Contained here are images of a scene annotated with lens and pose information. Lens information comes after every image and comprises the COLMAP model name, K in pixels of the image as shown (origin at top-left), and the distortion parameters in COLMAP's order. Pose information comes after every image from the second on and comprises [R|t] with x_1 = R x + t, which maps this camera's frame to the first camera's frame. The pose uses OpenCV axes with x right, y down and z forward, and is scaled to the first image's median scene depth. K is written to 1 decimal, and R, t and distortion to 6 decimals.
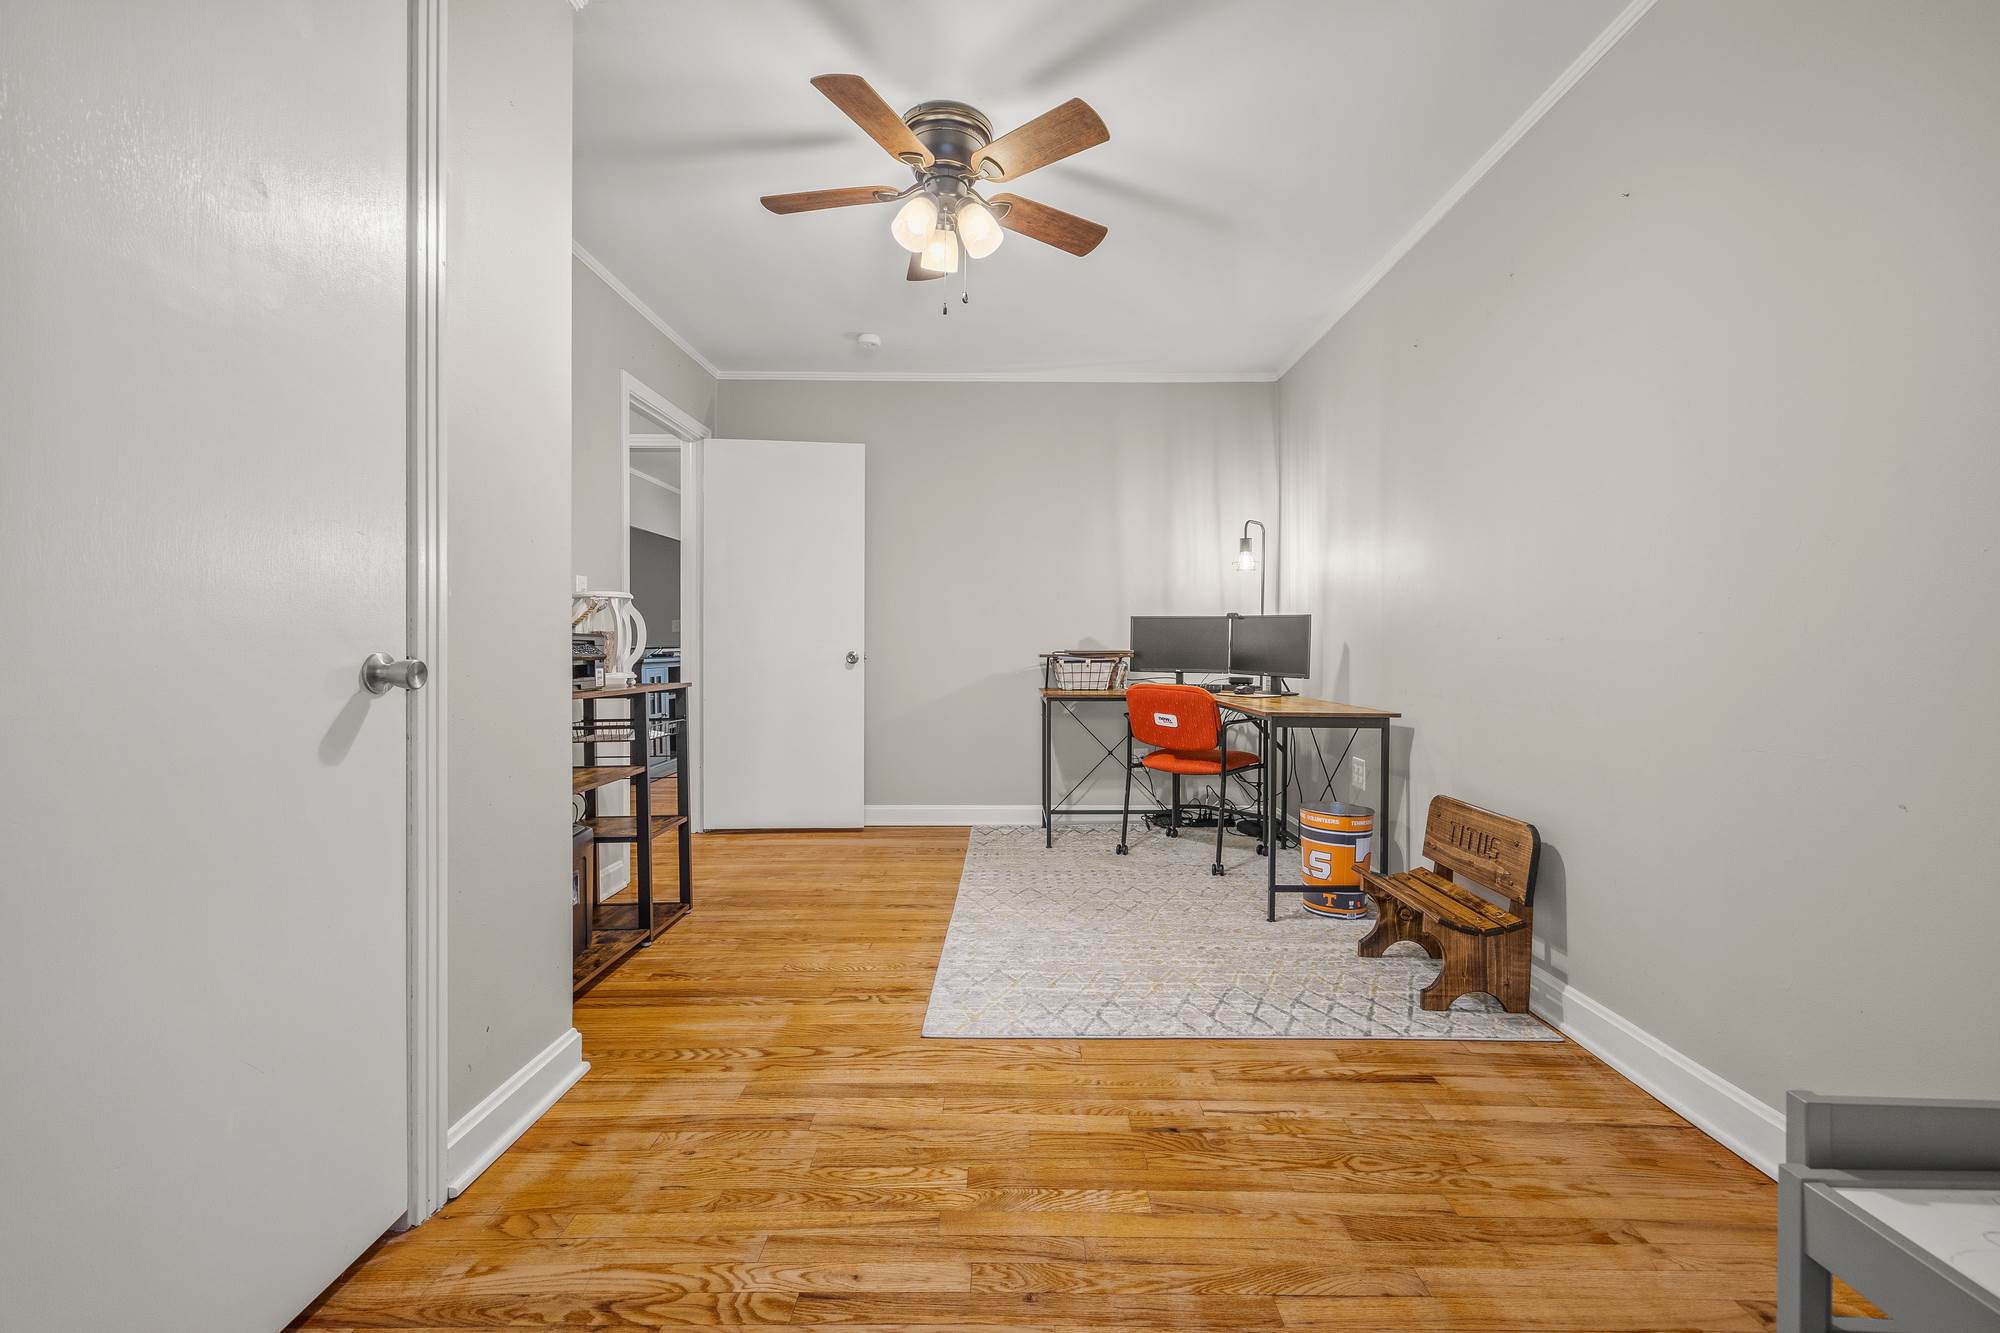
lens RADIAL K [[809.9, 0, 1002.3], [0, 809.9, 655.0], [0, 0, 1]] dist [0.003041, -0.000268]
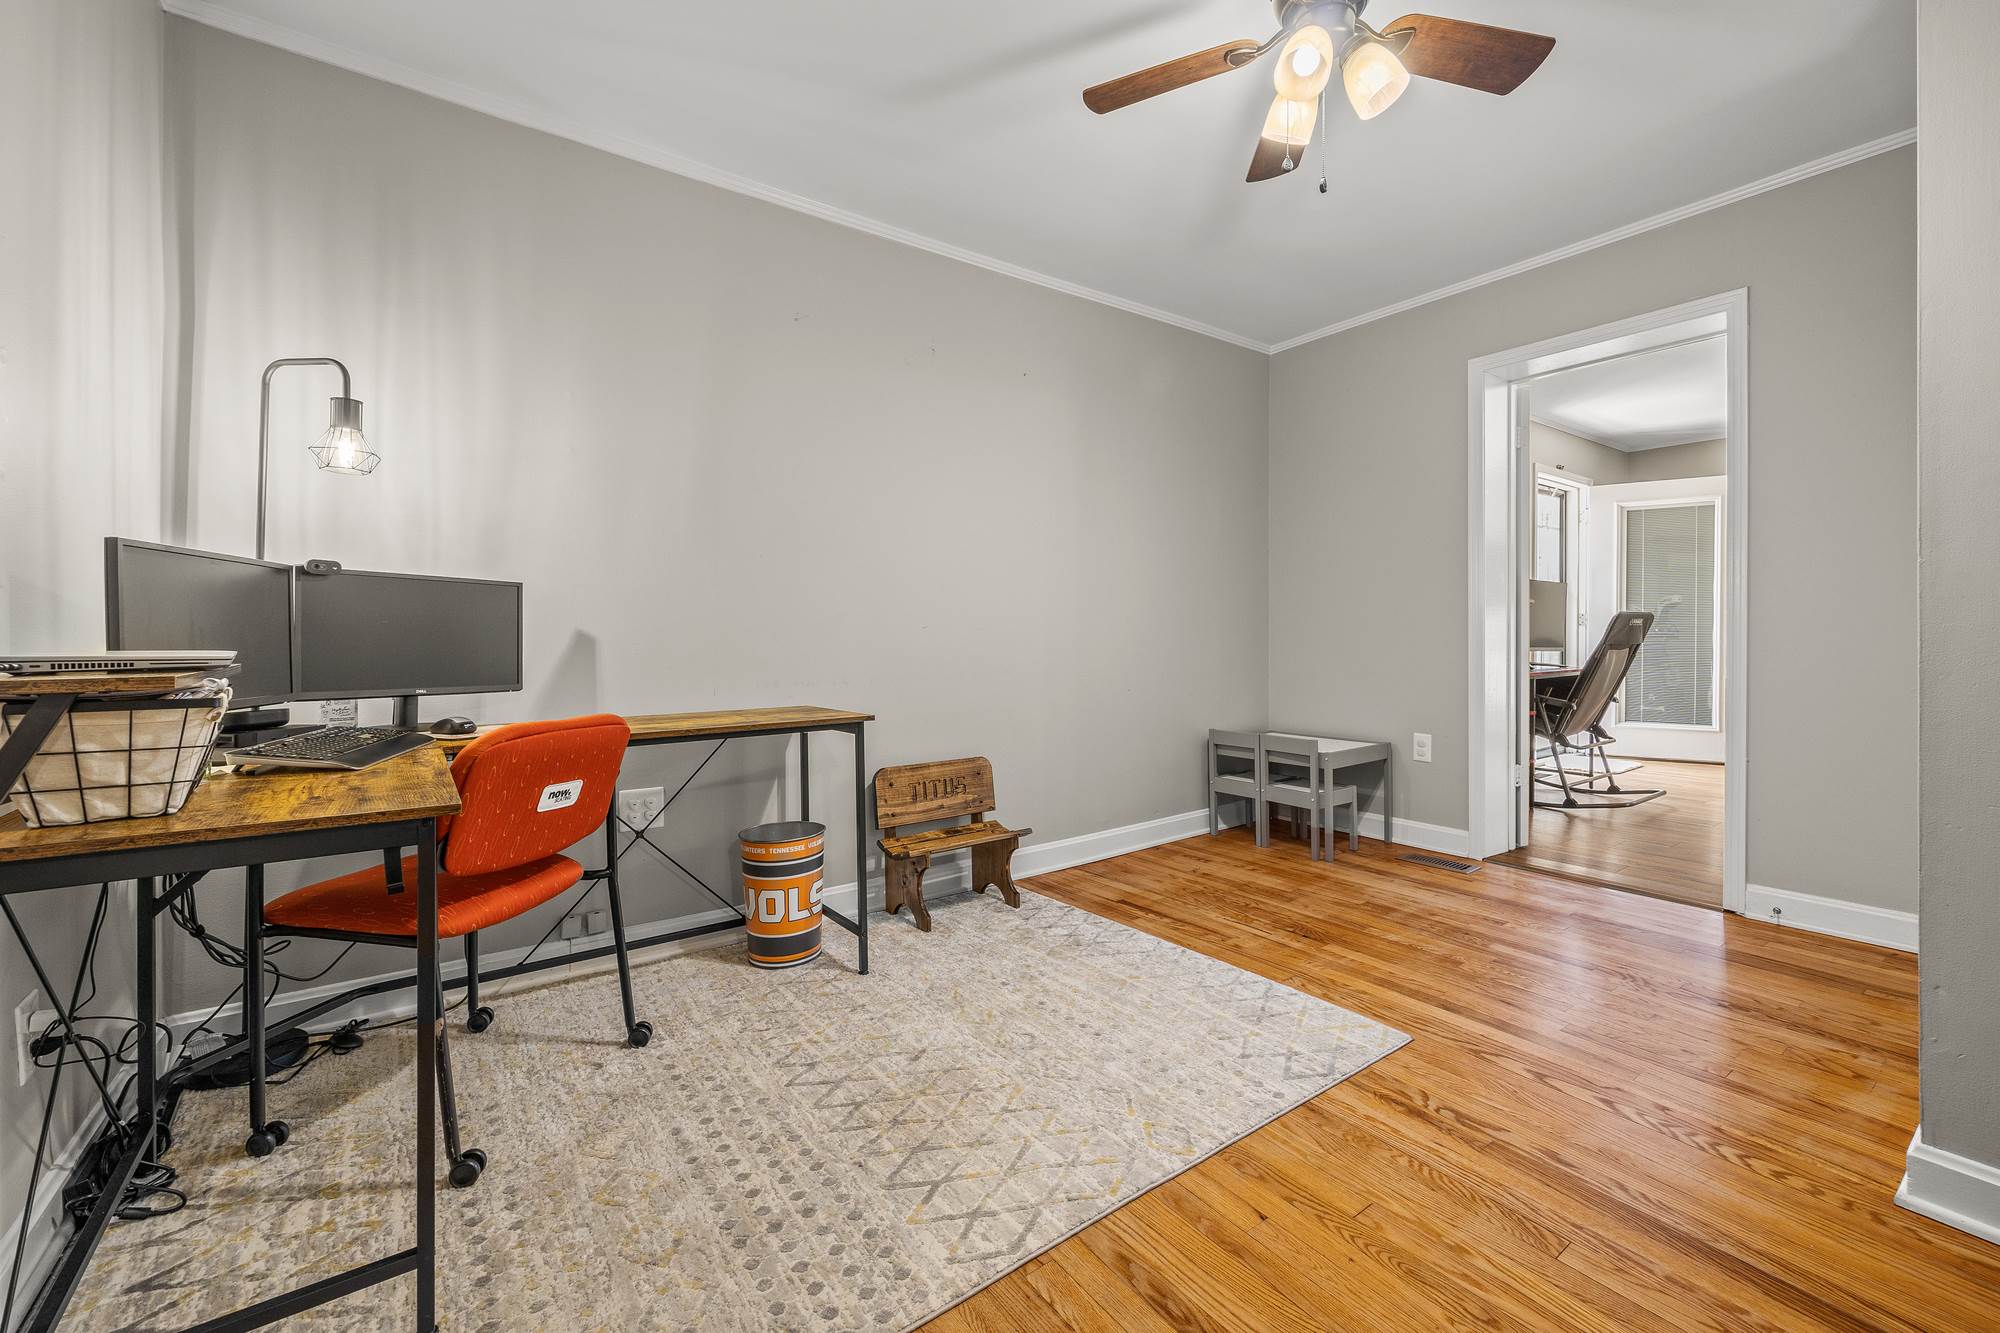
lens RADIAL K [[809.9, 0, 1011.6], [0, 809.9, 634.0], [0, 0, 1]] dist [0.003041, -0.000268]
pose [[-0.599009, 0.005524, 0.800723, -0.667106], [0.013486, 0.999904, 0.003191, -0.018287], [-0.800629, 0.012710, -0.599026, 2.228141]]
